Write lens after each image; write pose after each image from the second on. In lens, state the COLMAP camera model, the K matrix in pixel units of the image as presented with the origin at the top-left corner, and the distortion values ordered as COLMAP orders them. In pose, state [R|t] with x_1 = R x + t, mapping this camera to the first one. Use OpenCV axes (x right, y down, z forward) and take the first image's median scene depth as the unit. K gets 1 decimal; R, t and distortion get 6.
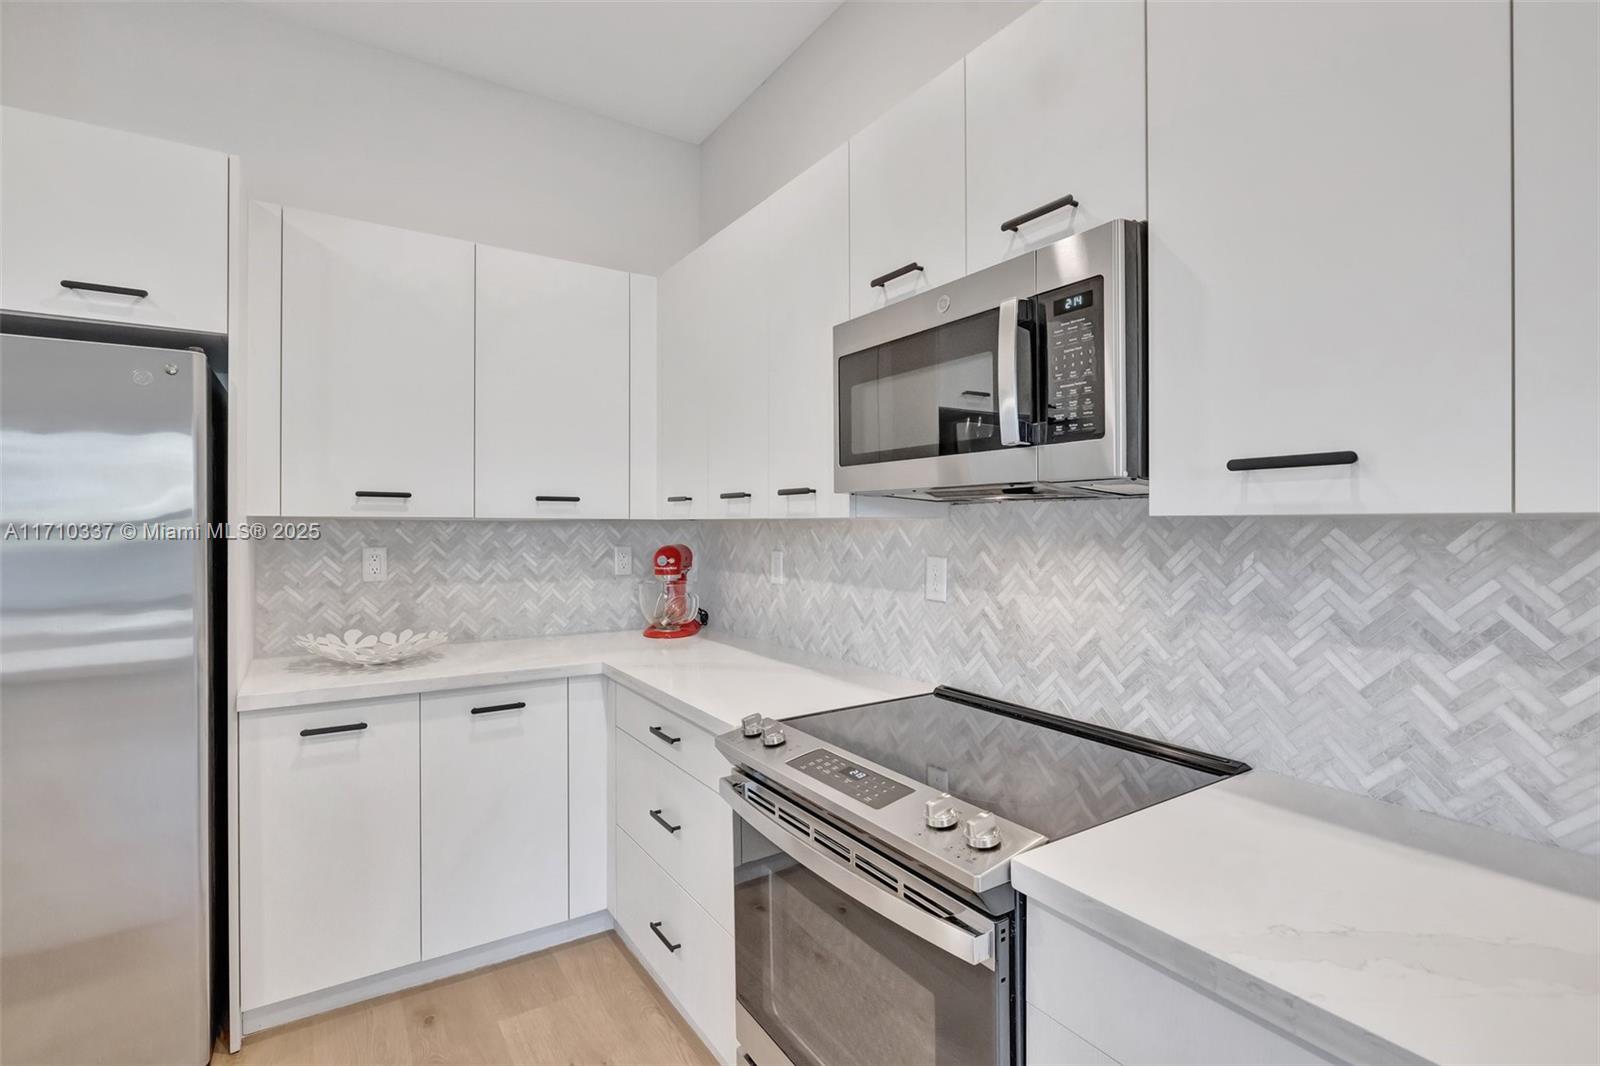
lens RADIAL K [[734.7, 0, 788.3], [0, 734.7, 529.1], [0, 0, 1]] dist [-0.005133, -0.000078]
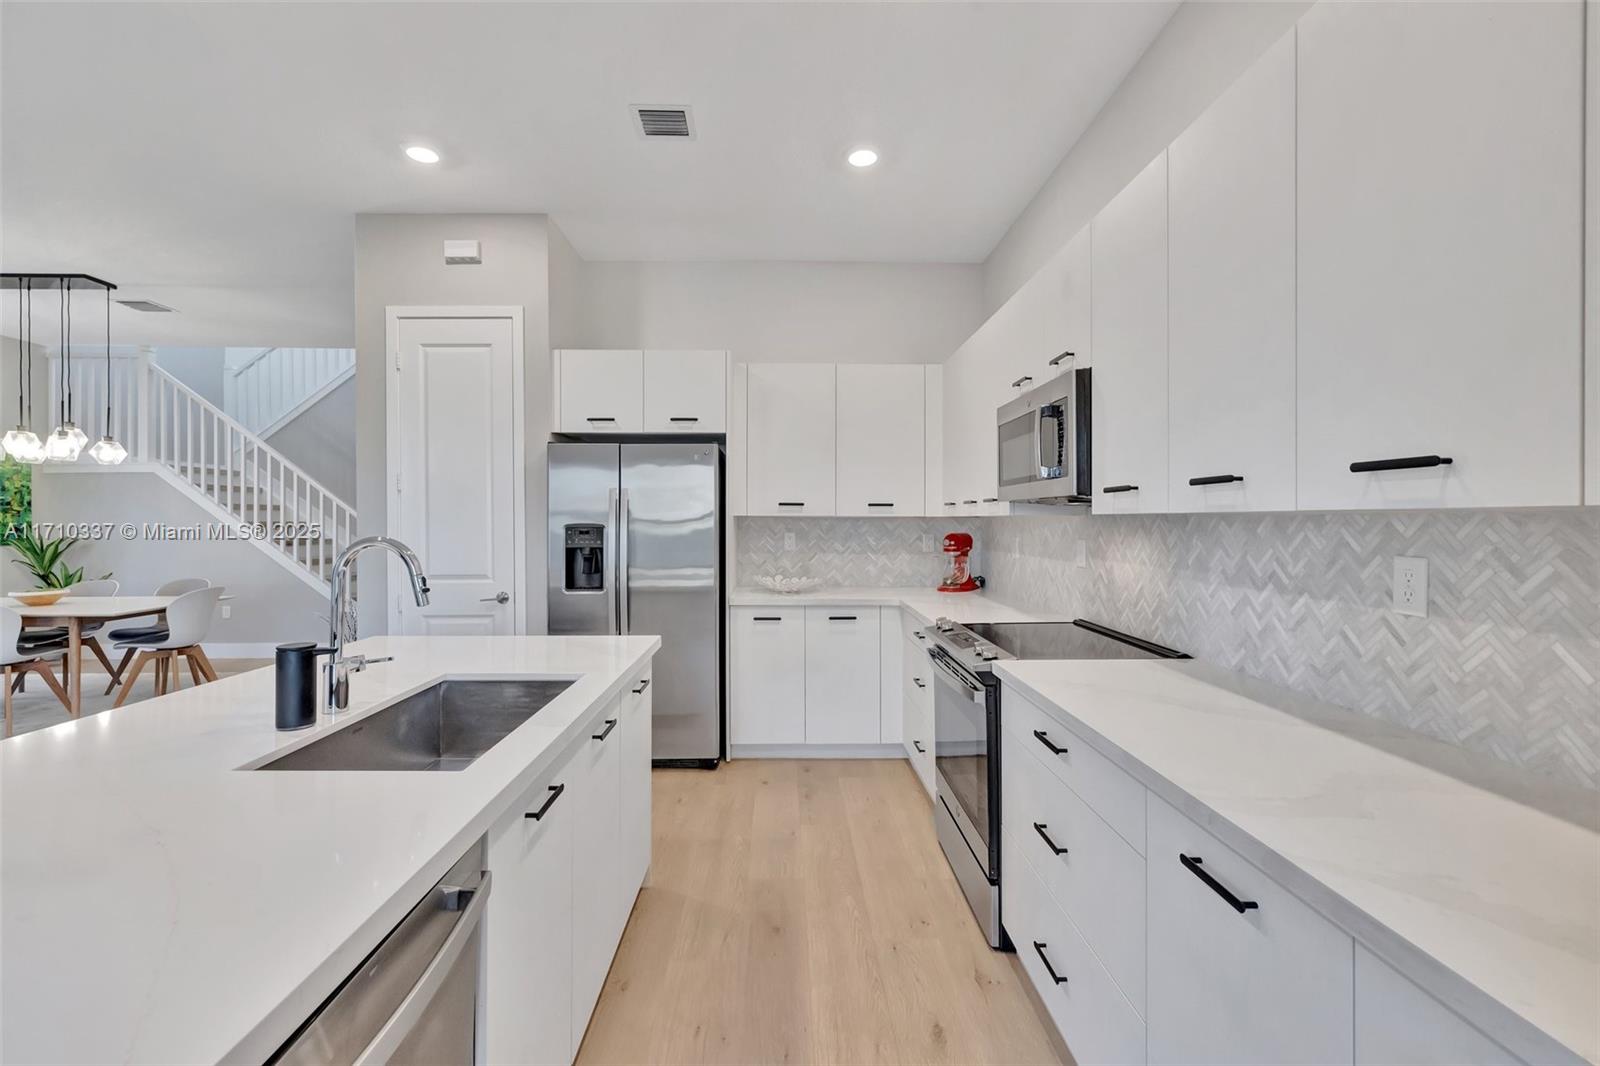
lens RADIAL K [[682.7, 0, 802.3], [0, 682.7, 526.7], [0, 0, 1]] dist [-0.000671, -0.000060]
pose [[0.855631, 0.002409, -0.517580, 0.452768], [-0.000822, 0.999994, 0.003296, 0.006041], [0.517585, -0.002394, 0.855628, -0.585692]]
